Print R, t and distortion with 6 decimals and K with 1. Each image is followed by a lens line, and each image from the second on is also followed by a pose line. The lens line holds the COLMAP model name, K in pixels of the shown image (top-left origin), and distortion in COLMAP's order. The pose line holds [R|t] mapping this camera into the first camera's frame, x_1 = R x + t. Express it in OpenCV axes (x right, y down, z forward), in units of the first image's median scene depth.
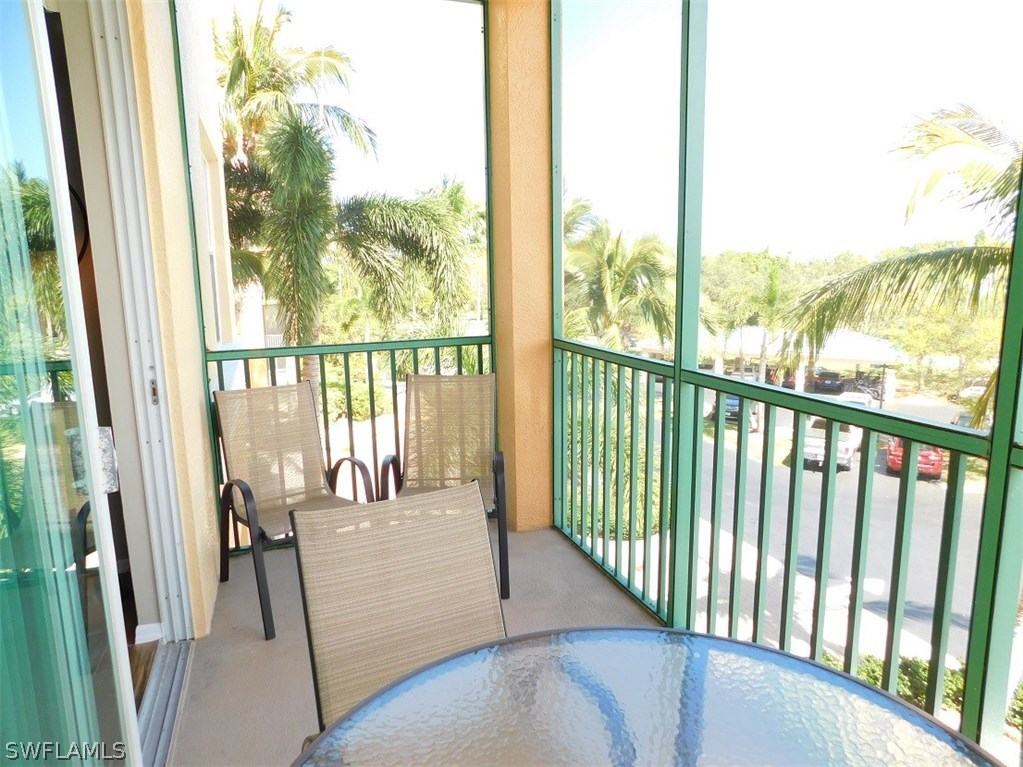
lens RADIAL K [[683.0, 0, 511.5], [0, 683.0, 383.5], [0, 0, 1]] dist [-0.103252, -0.000224]
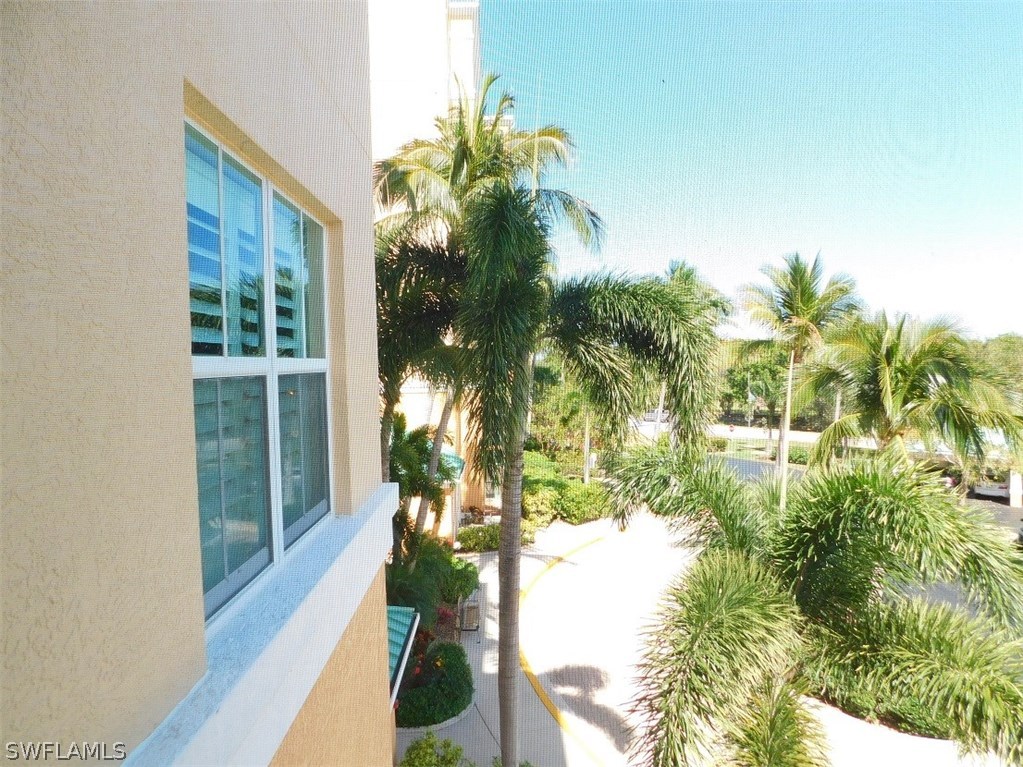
lens RADIAL K [[680.5, 0, 515.6], [0, 680.5, 383.8], [0, 0, 1]] dist [-0.065878, 0.061951]
pose [[0.950259, 0.007902, -0.311362, -0.025404], [-0.047819, 0.991527, -0.120776, -0.032738], [0.307769, 0.129658, 0.942585, 0.135557]]
